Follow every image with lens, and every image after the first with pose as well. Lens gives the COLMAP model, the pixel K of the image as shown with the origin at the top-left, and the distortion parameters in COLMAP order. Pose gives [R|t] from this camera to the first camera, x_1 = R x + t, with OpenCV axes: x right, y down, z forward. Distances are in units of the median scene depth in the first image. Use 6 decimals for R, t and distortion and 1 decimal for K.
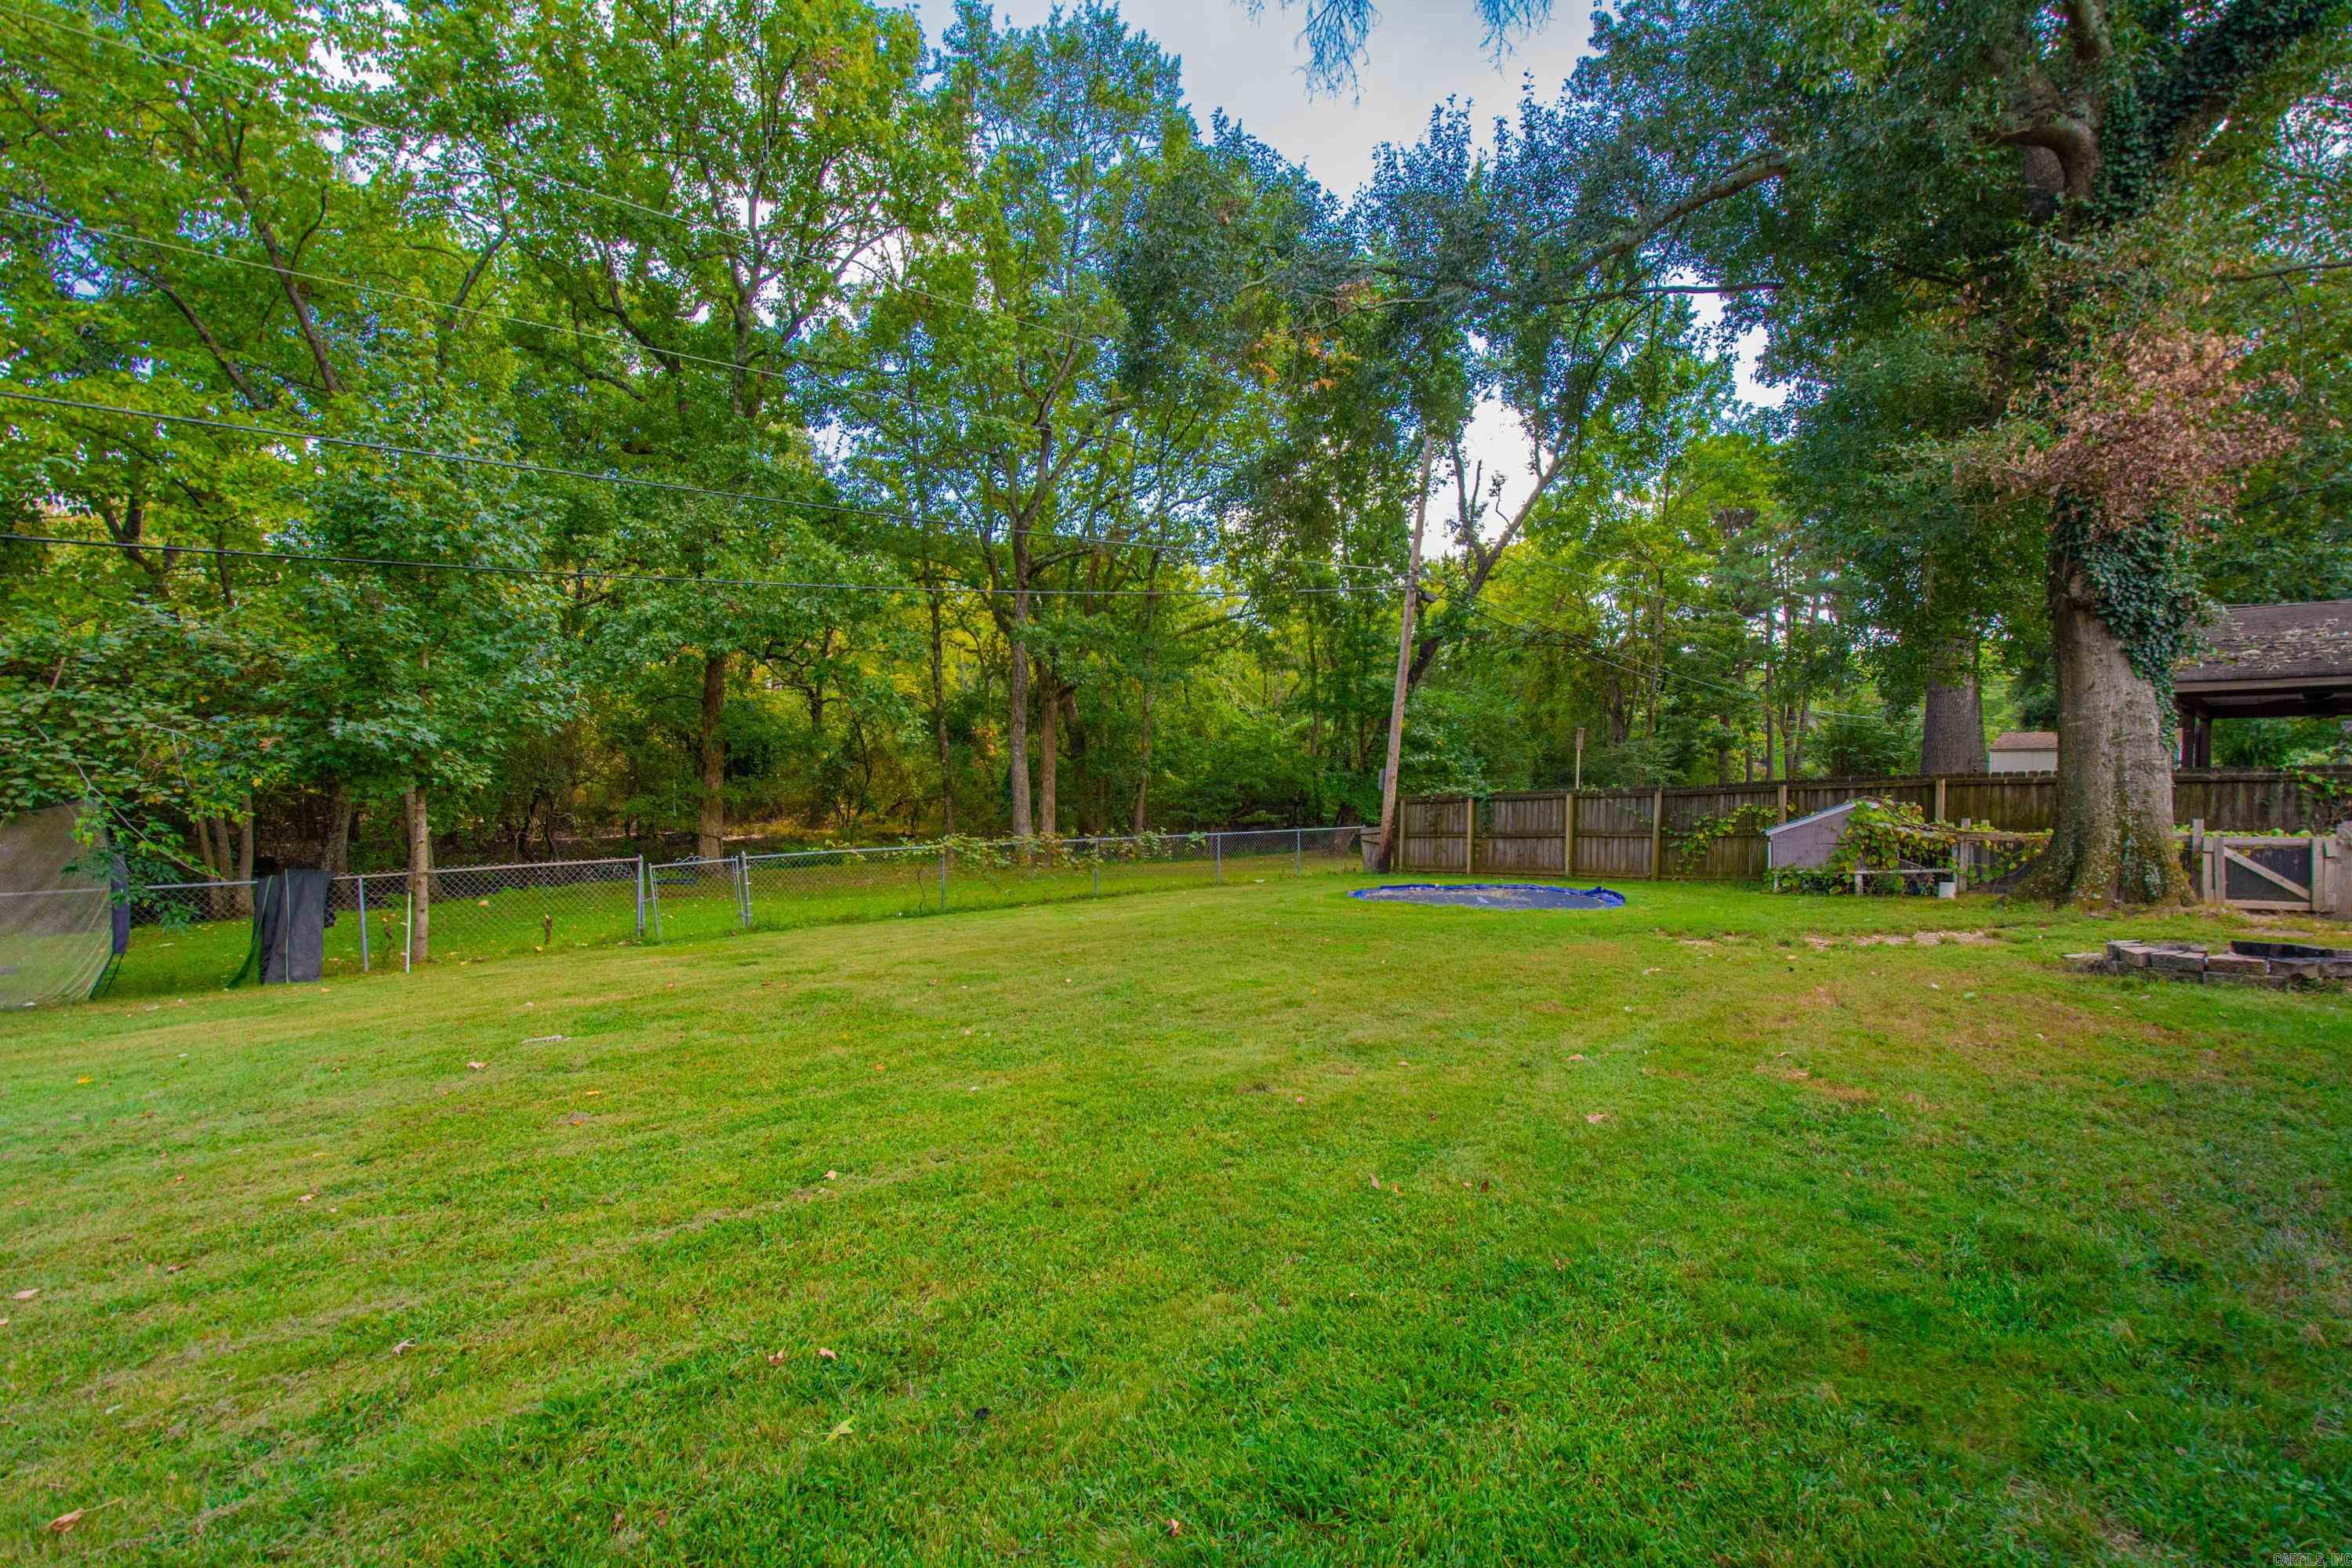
lens RADIAL K [[1033.2, 0, 1207.2], [0, 1033.2, 820.0], [0, 0, 1]] dist [0.009373, -0.000313]
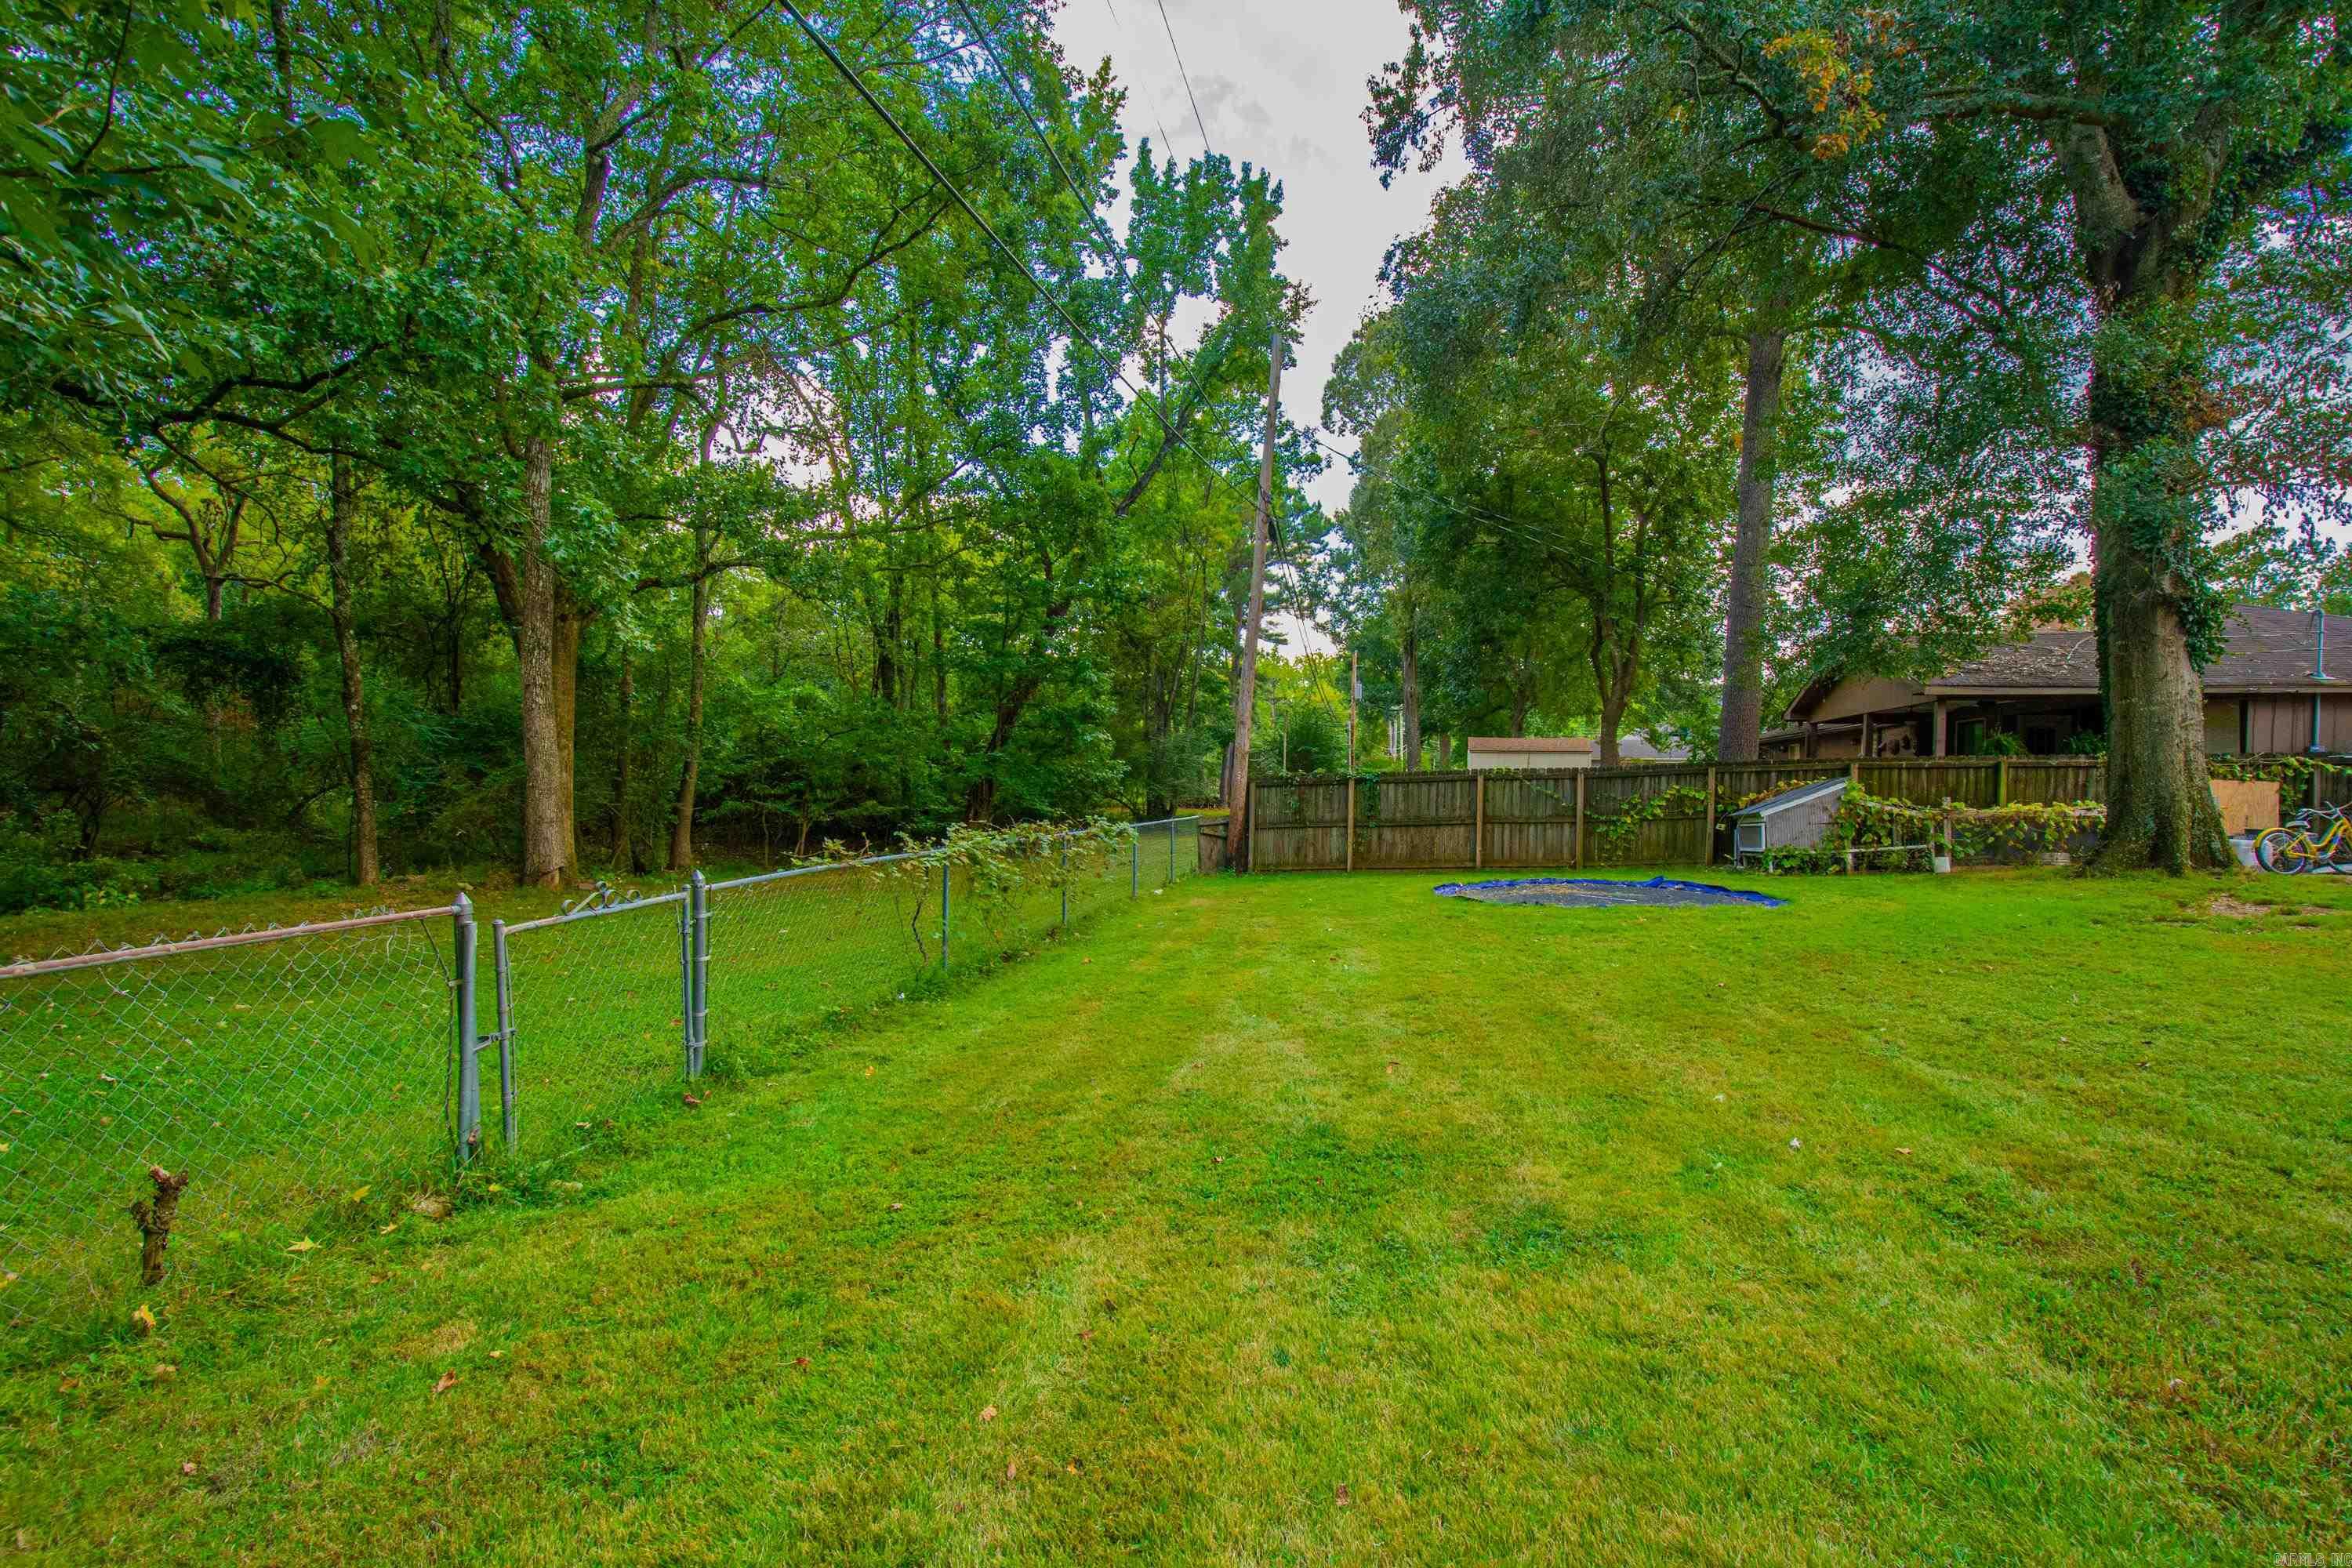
lens RADIAL K [[1072.9, 0, 1234.1], [0, 1072.9, 812.9], [0, 0, 1]] dist [0.013481, -0.000213]
pose [[0.797839, -0.004669, 0.602853, -0.327163], [0.008737, 0.999955, -0.003818, 0.007658], [-0.602808, 0.008313, 0.797843, 0.339721]]
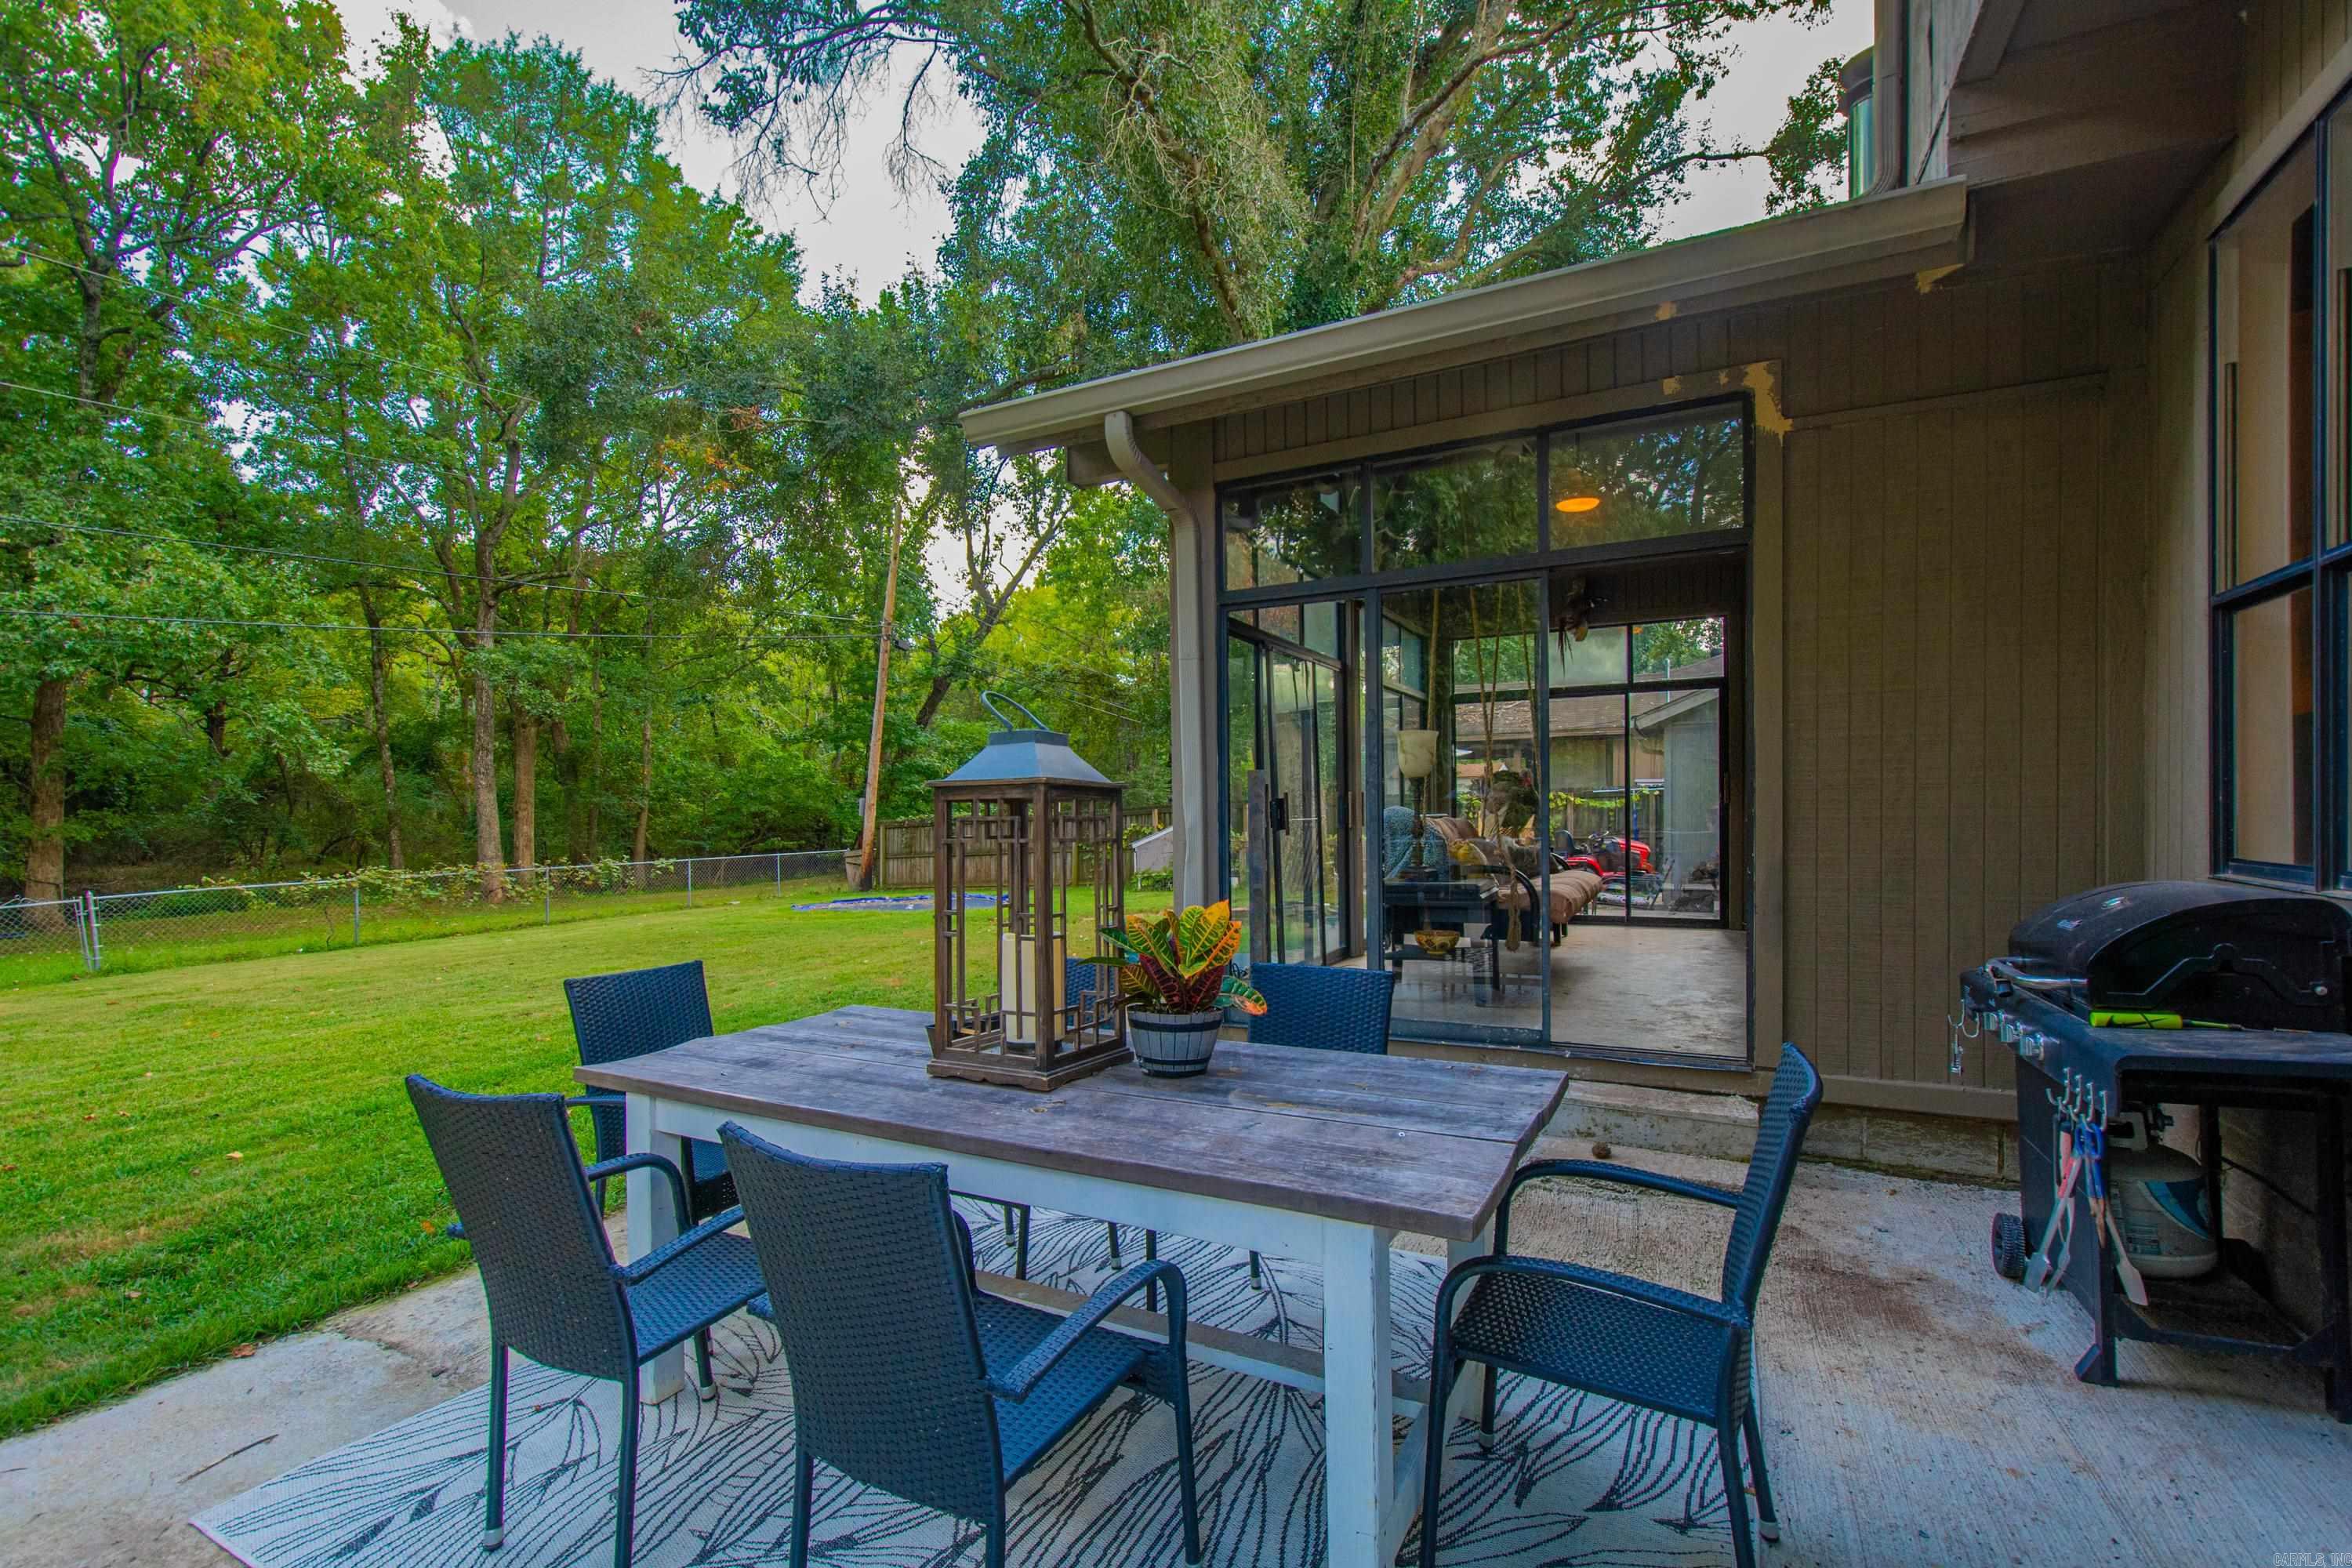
lens RADIAL K [[1027.2, 0, 1193.5], [0, 1027.2, 820.7], [0, 0, 1]] dist [0.012335, -0.007557]
pose [[0.923943, -0.015979, 0.382196, 0.075455], [0.024850, 0.999524, -0.018287, 0.004611], [-0.381722, 0.026394, 0.923900, -0.156758]]
